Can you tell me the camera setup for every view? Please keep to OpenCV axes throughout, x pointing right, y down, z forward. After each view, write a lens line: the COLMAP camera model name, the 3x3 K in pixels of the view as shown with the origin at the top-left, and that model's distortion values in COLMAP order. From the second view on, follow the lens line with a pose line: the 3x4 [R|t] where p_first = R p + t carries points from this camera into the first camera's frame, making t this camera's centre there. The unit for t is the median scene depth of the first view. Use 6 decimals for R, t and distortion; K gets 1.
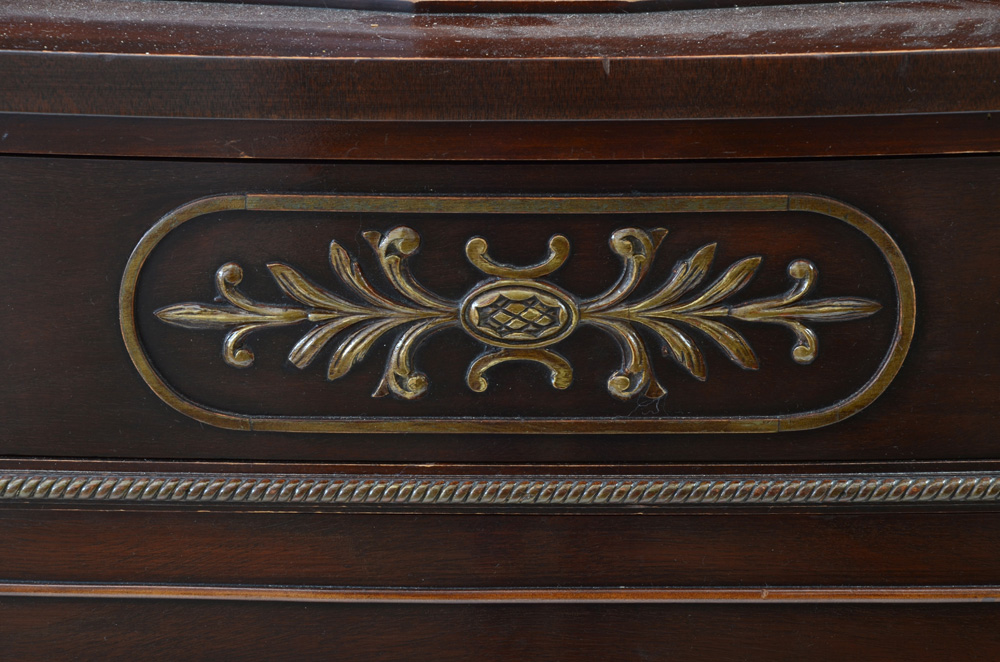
lens RADIAL K [[3478.4, 0, 496.0], [0, 3478.4, 335.3], [0, 0, 1]] dist [1.039781, 0.000000]
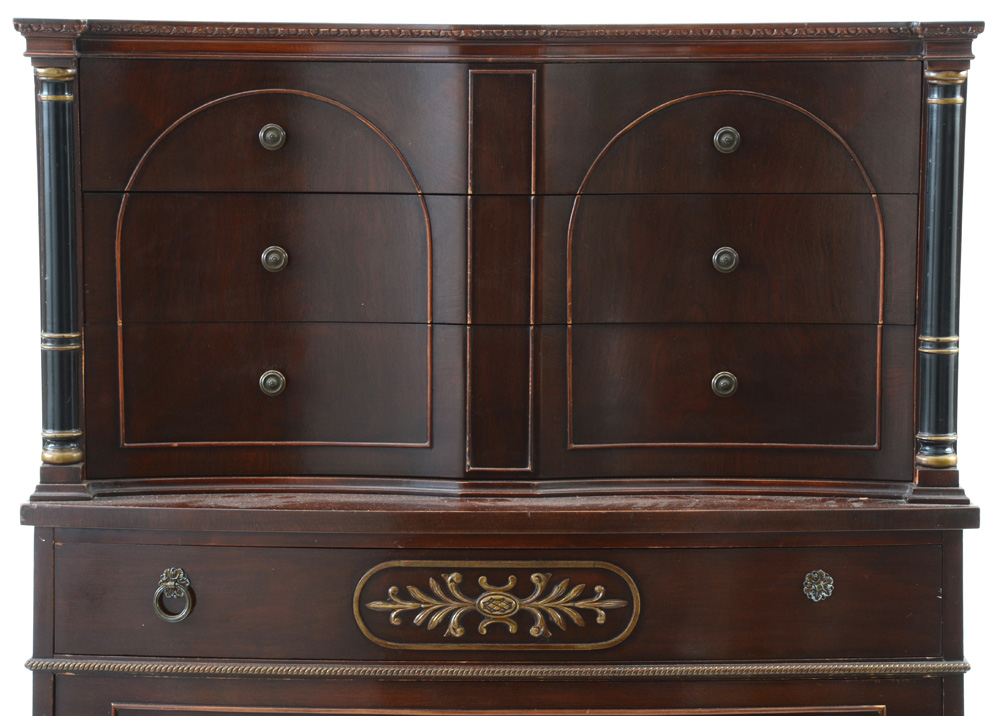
lens RADIAL K [[3471.7, 0, 503.0], [0, 3471.7, 354.3], [0, 0, 1]] dist [0.766977, 0.000000]
pose [[0.999896, 0.004709, 0.013608, -0.027766], [-0.002625, 0.988795, -0.149256, 0.209223], [-0.014158, 0.149205, 0.988705, -1.753849]]
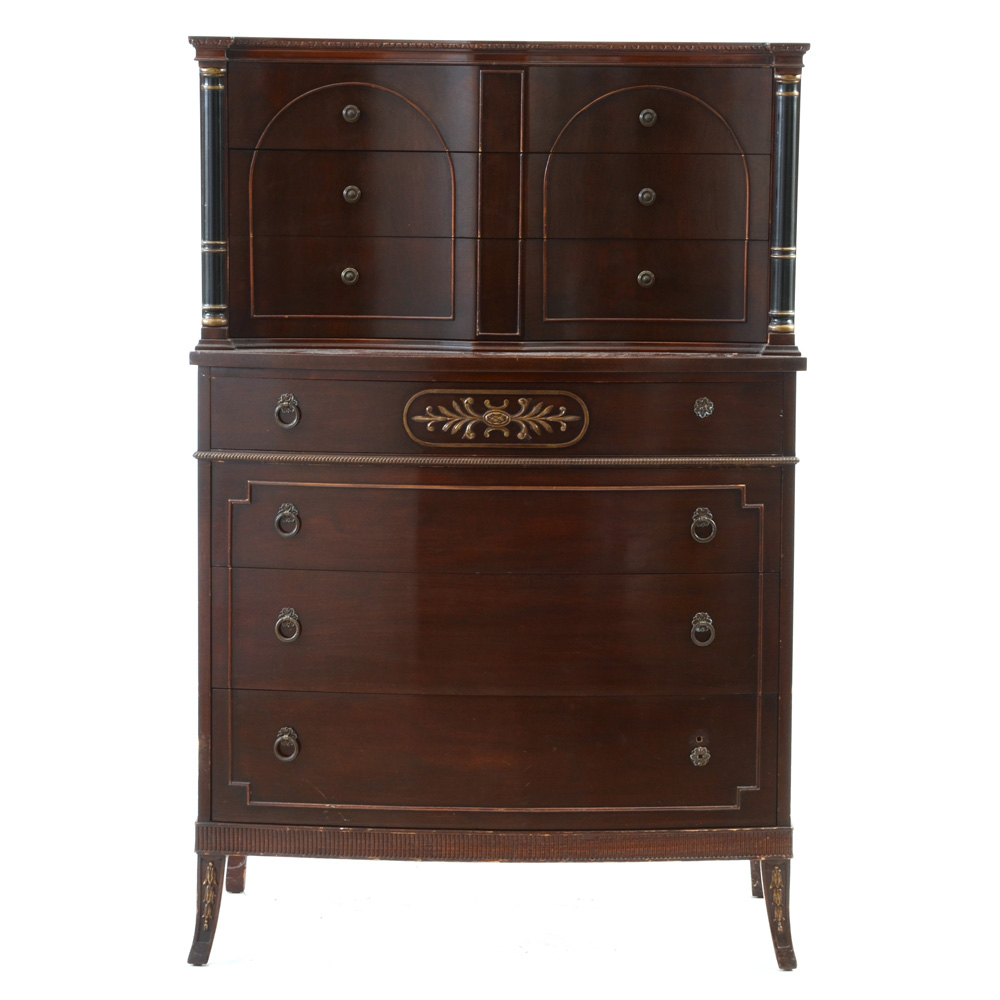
lens RADIAL K [[4028.1, 0, 527.4], [0, 4028.1, 504.5], [0, 0, 1]] dist [0.448512, 0.000000]
pose [[0.999750, 0.011249, 0.019332, -0.050099], [-0.008613, 0.991290, -0.131415, 0.745508], [-0.020642, 0.131216, 0.991139, -3.872129]]
